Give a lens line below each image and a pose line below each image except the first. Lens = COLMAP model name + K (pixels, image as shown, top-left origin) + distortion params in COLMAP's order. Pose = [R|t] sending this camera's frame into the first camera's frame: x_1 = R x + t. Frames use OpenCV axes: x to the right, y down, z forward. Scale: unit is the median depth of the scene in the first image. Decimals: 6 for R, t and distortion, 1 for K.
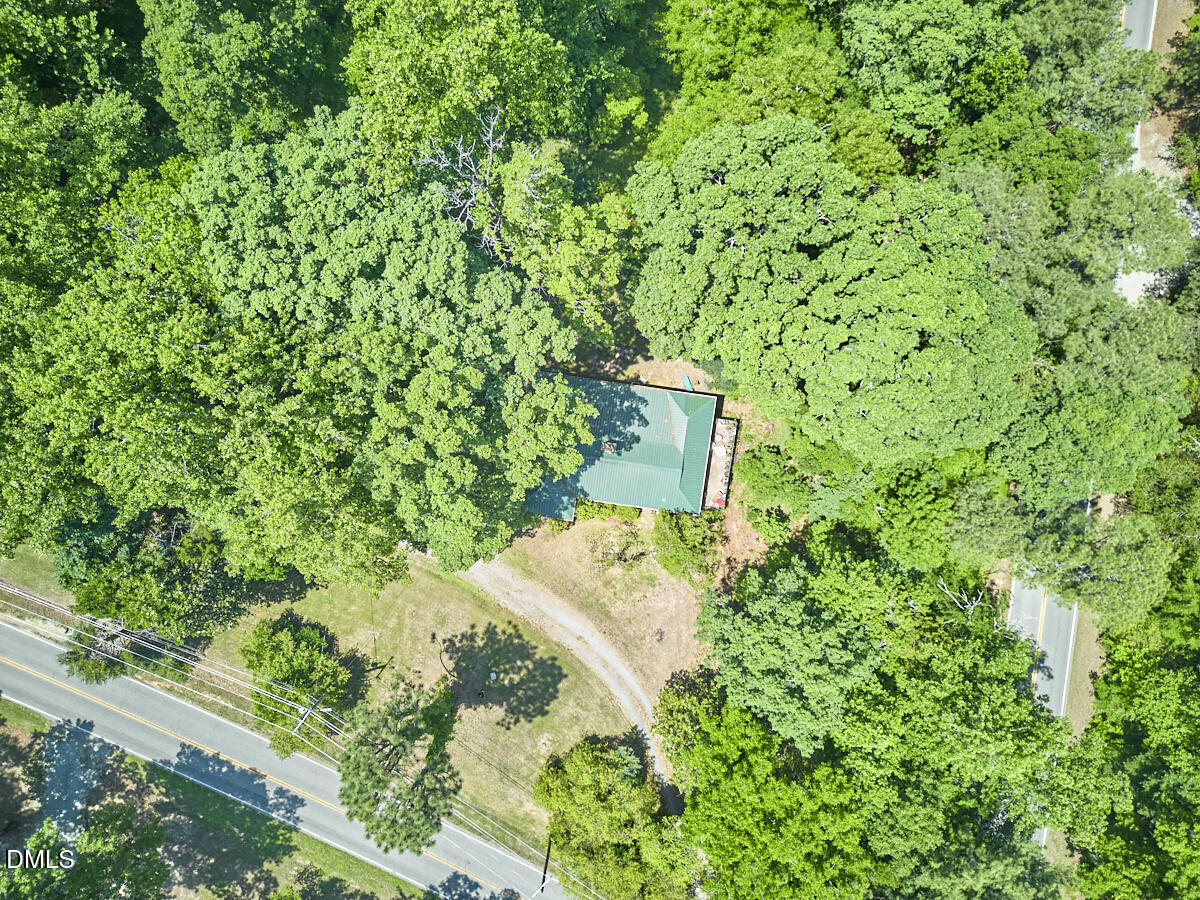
lens RADIAL K [[840.8, 0, 600.0], [0, 840.8, 450.0], [0, 0, 1]] dist [0.082386, -0.086664]
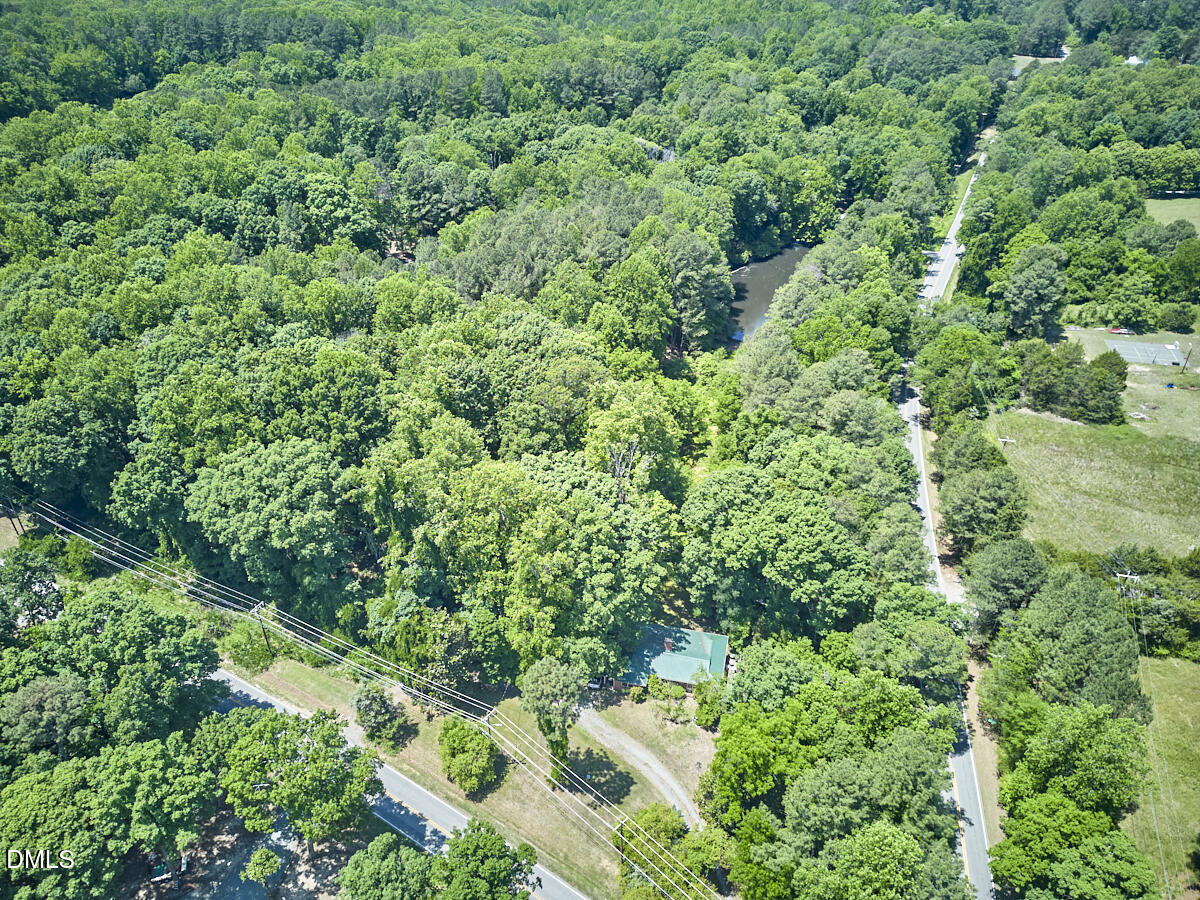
lens RADIAL K [[840.8, 0, 600.0], [0, 840.8, 450.0], [0, 0, 1]] dist [0.082386, -0.086664]
pose [[0.996148, 0.050796, -0.071475, -0.025951], [-0.087667, 0.559776, -0.823994, 1.191400], [-0.001845, 0.827086, 0.562073, -0.339943]]
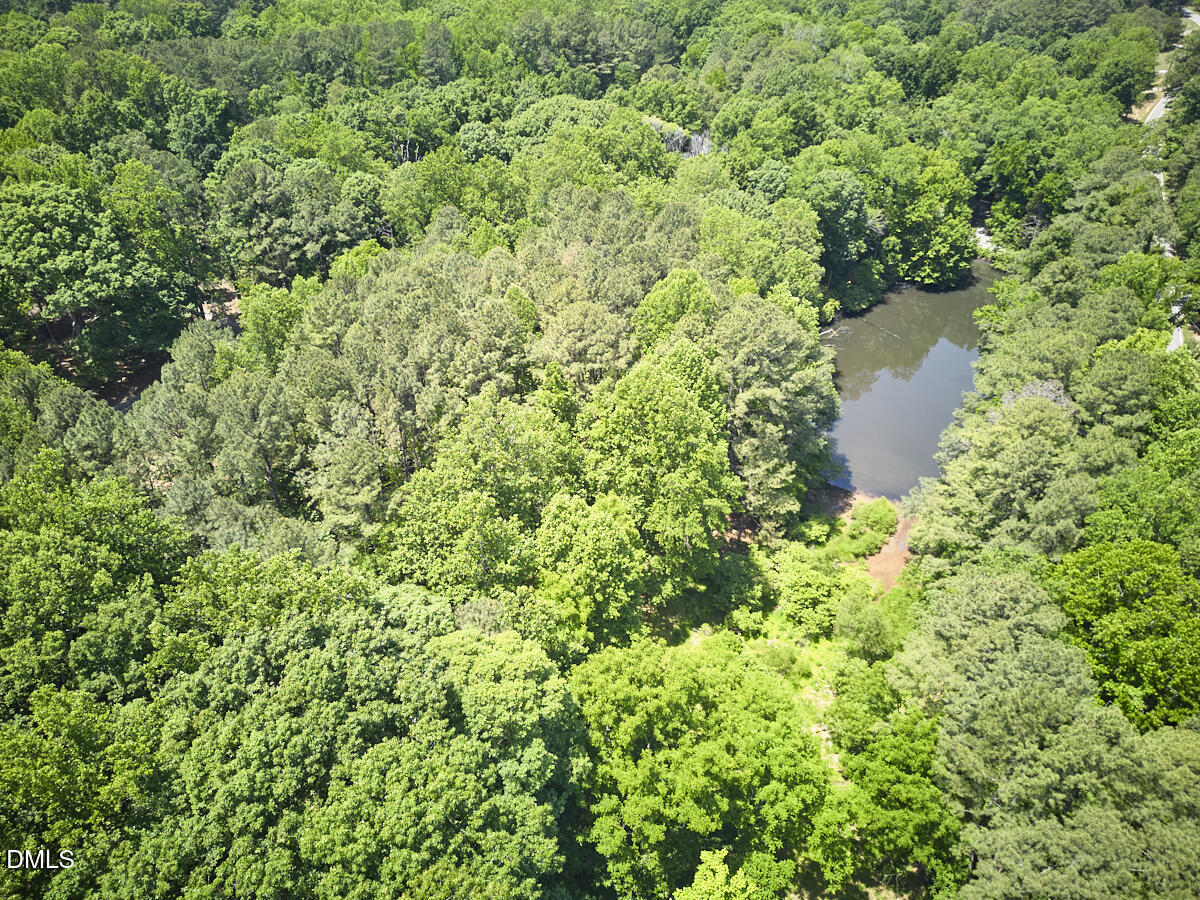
lens RADIAL K [[840.8, 0, 600.0], [0, 840.8, 450.0], [0, 0, 1]] dist [0.082386, -0.086664]
pose [[0.995614, 0.045418, -0.081794, -0.103579], [-0.093136, 0.564068, -0.820459, -0.323166], [0.008874, 0.824479, 0.565824, 0.080588]]
